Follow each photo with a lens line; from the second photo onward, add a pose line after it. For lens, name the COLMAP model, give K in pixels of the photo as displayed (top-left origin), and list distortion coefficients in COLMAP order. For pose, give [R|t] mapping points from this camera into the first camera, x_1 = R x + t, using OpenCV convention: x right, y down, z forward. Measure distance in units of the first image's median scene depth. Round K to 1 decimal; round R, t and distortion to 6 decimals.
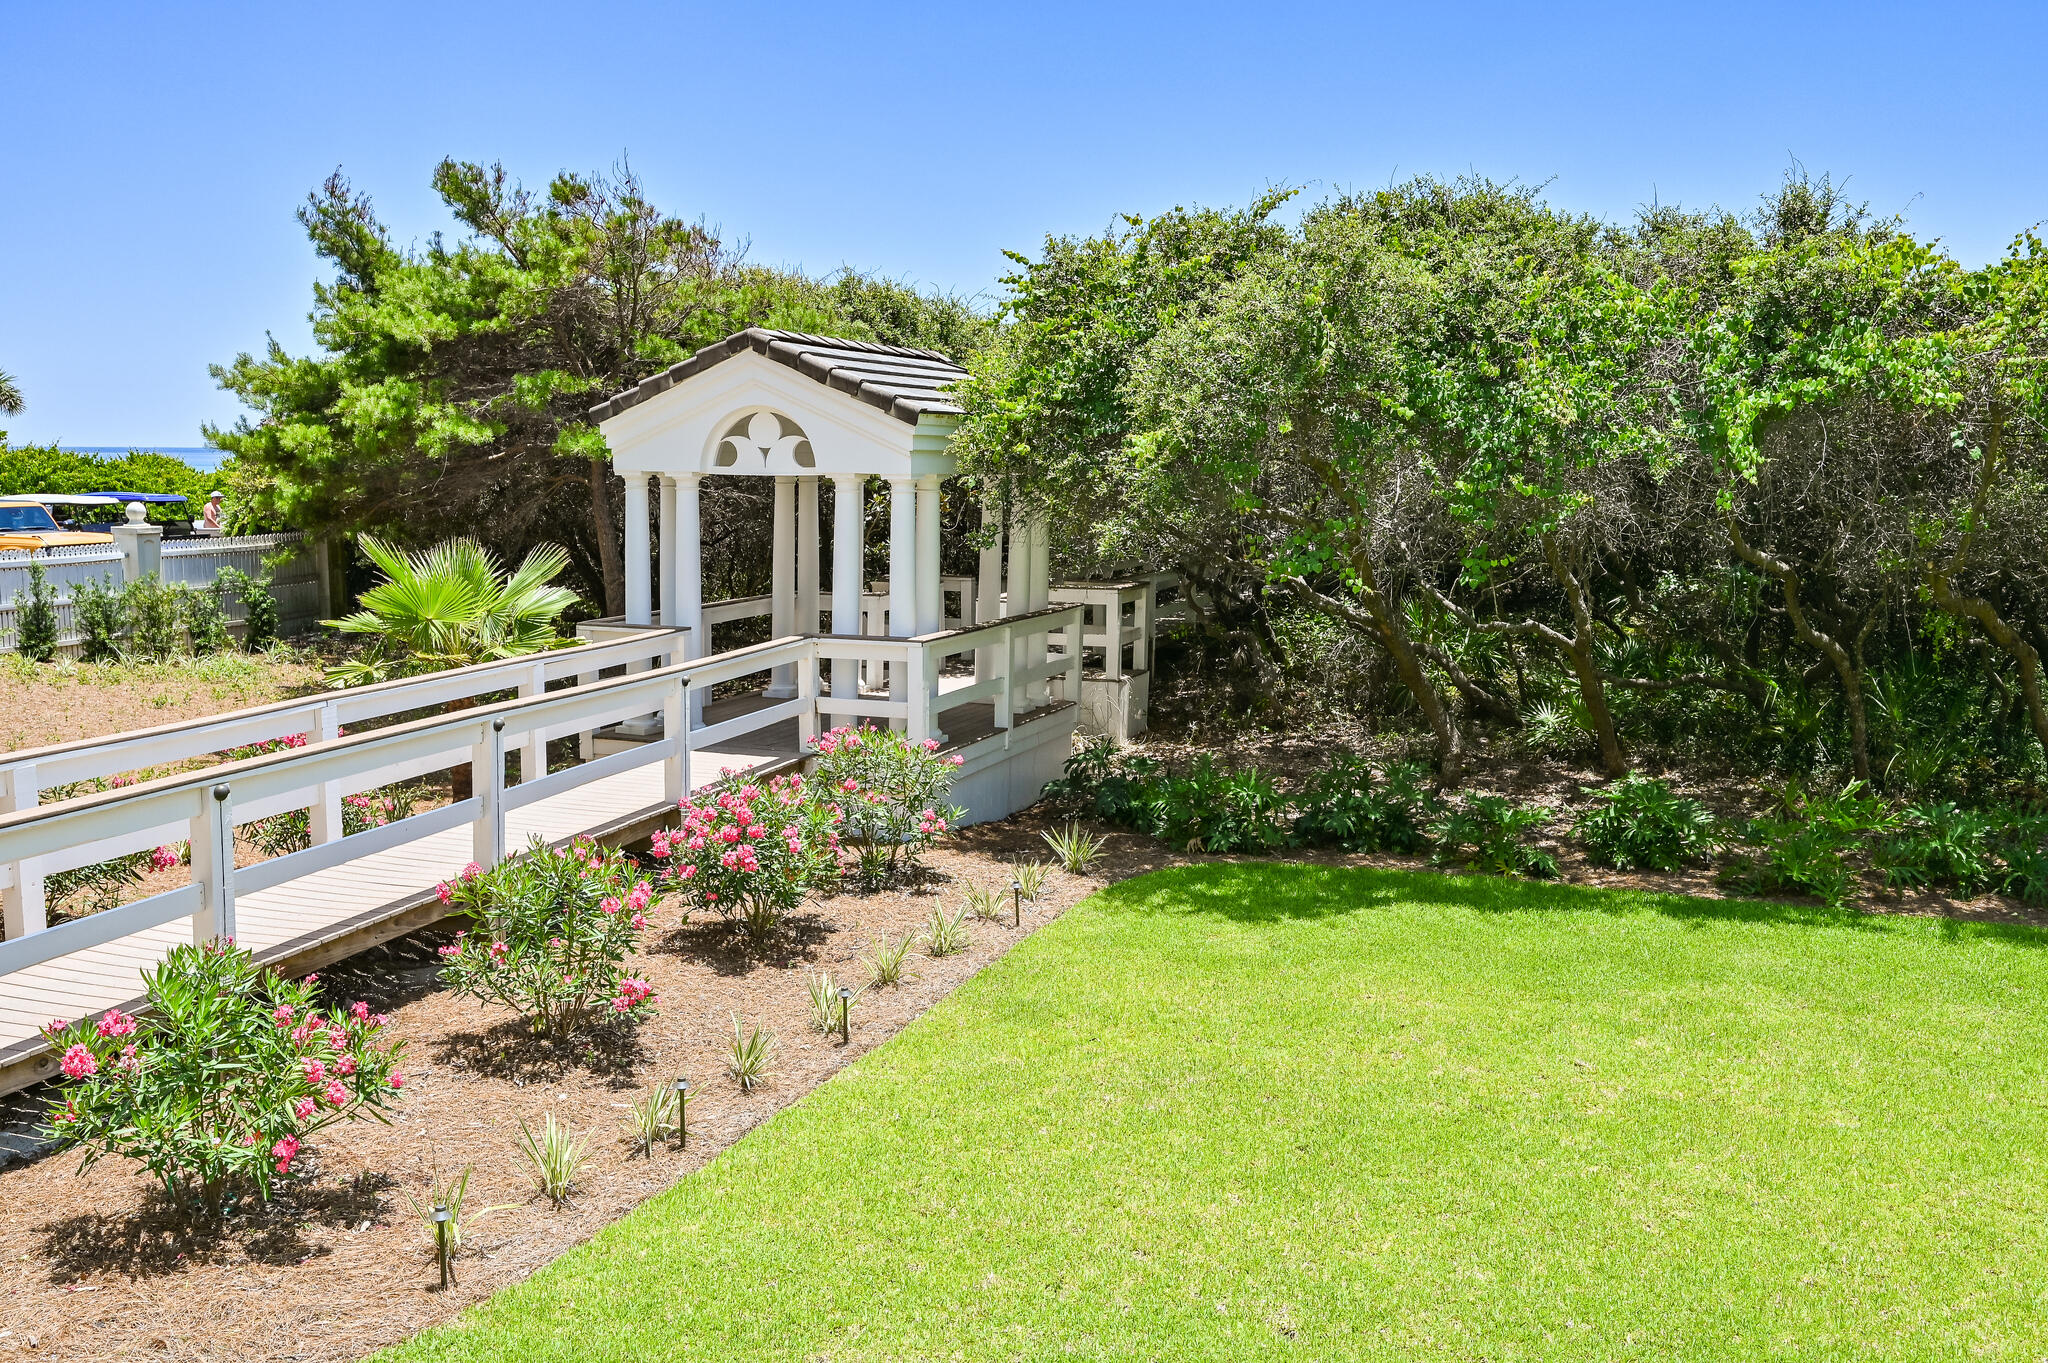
lens RADIAL K [[1743.9, 0, 1007.8], [0, 1743.9, 682.7], [0, 0, 1]] dist [-0.005129, -0.001566]
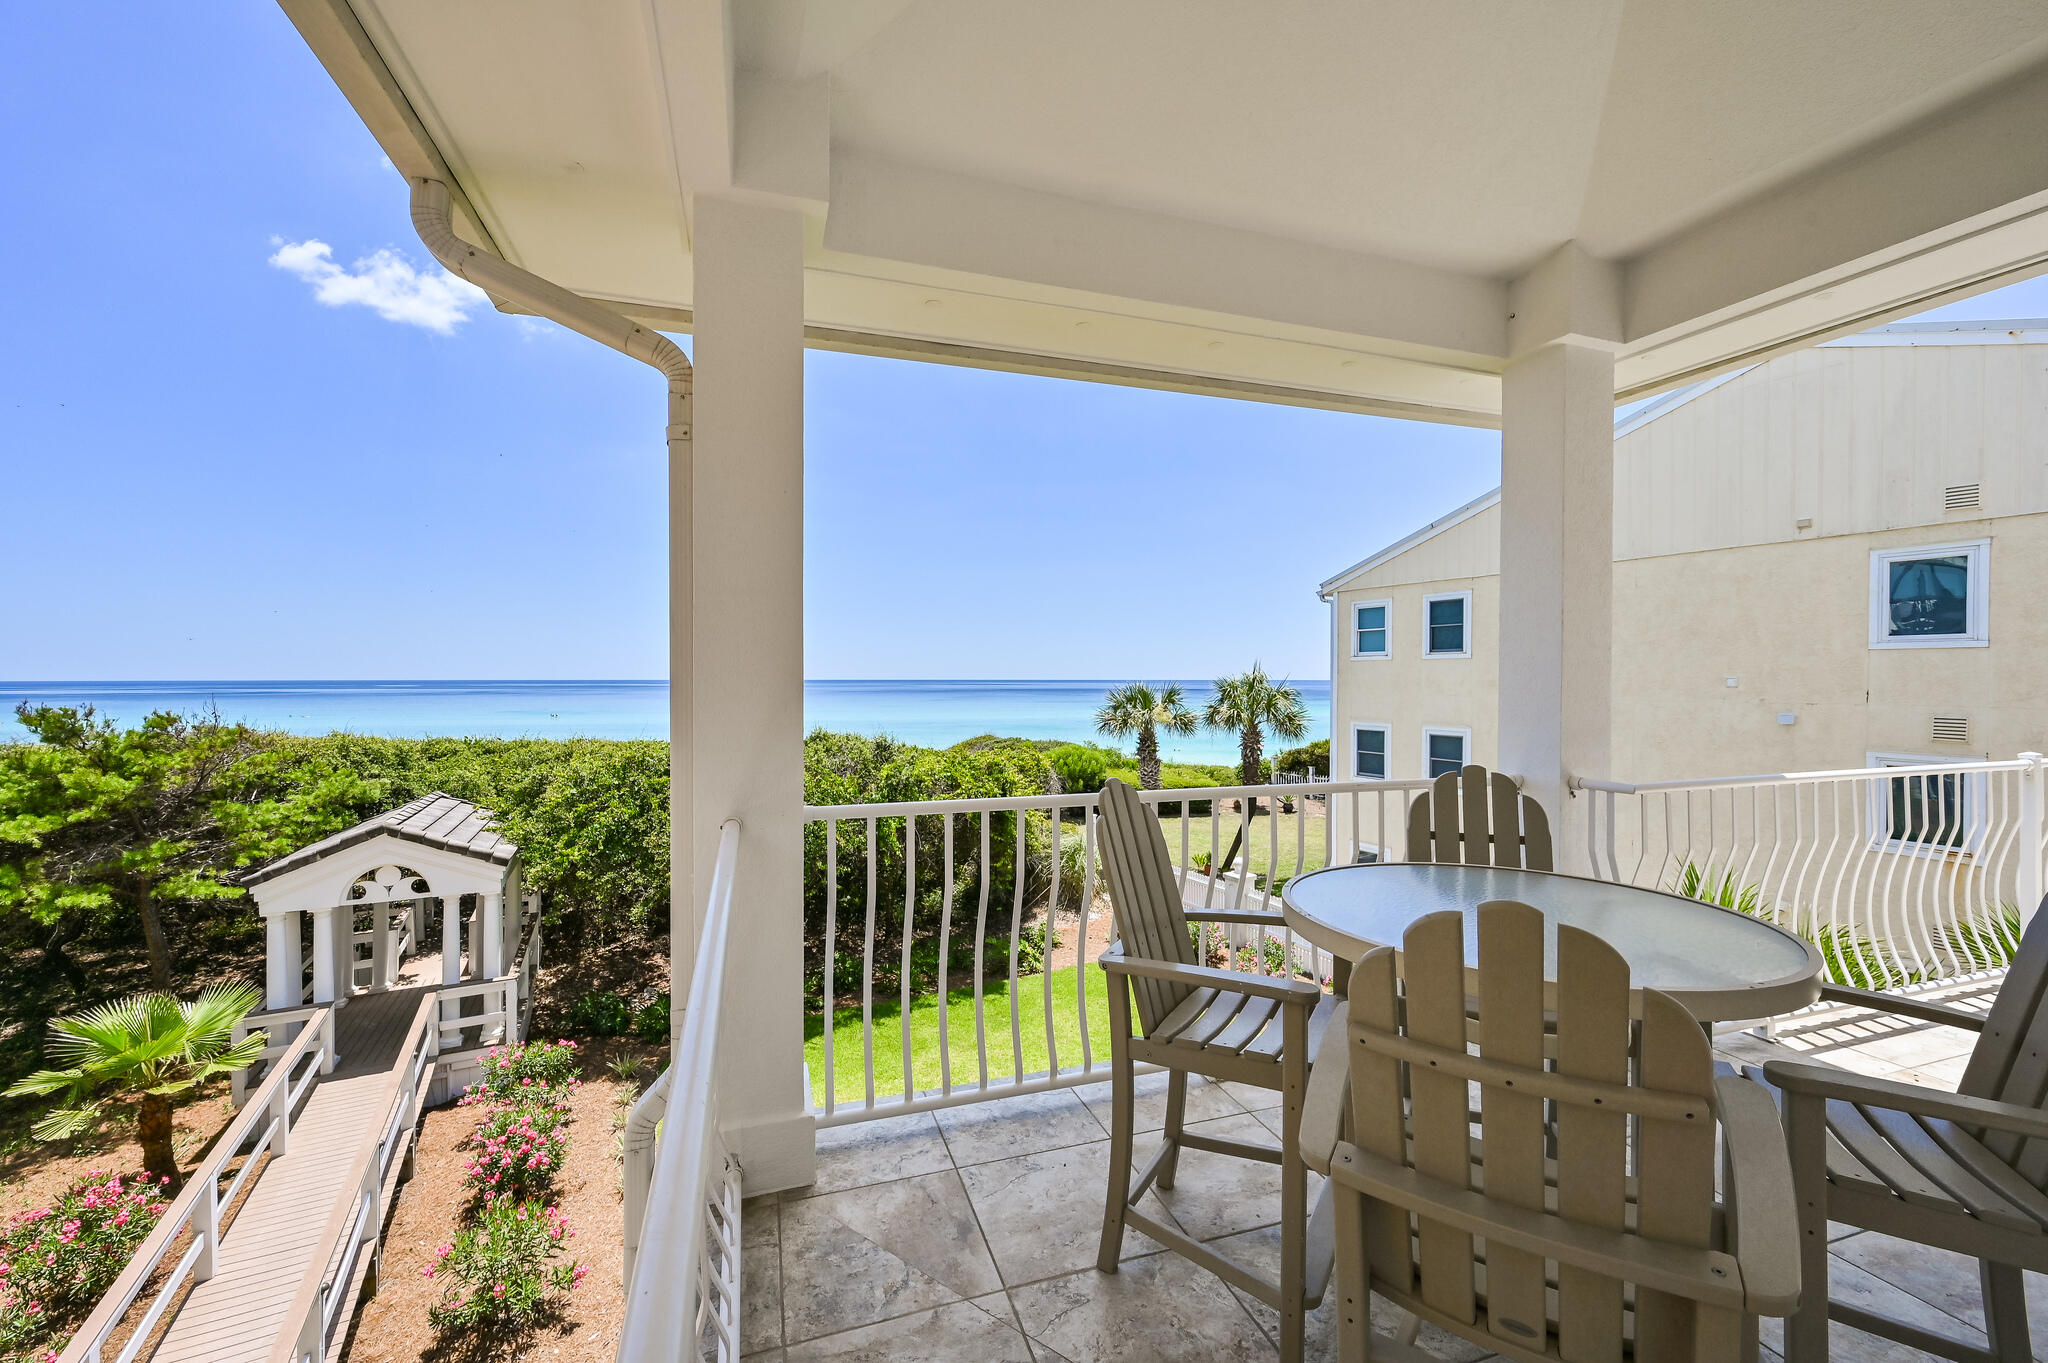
lens RADIAL K [[808.2, 0, 1020.8], [0, 808.2, 683.9], [0, 0, 1]] dist [-0.001998, -0.000048]
pose [[0.666628, -0.015965, 0.745220, -0.323347], [0.106898, 0.991484, -0.074384, -0.211739], [-0.737685, 0.129249, 0.662657, -0.038847]]
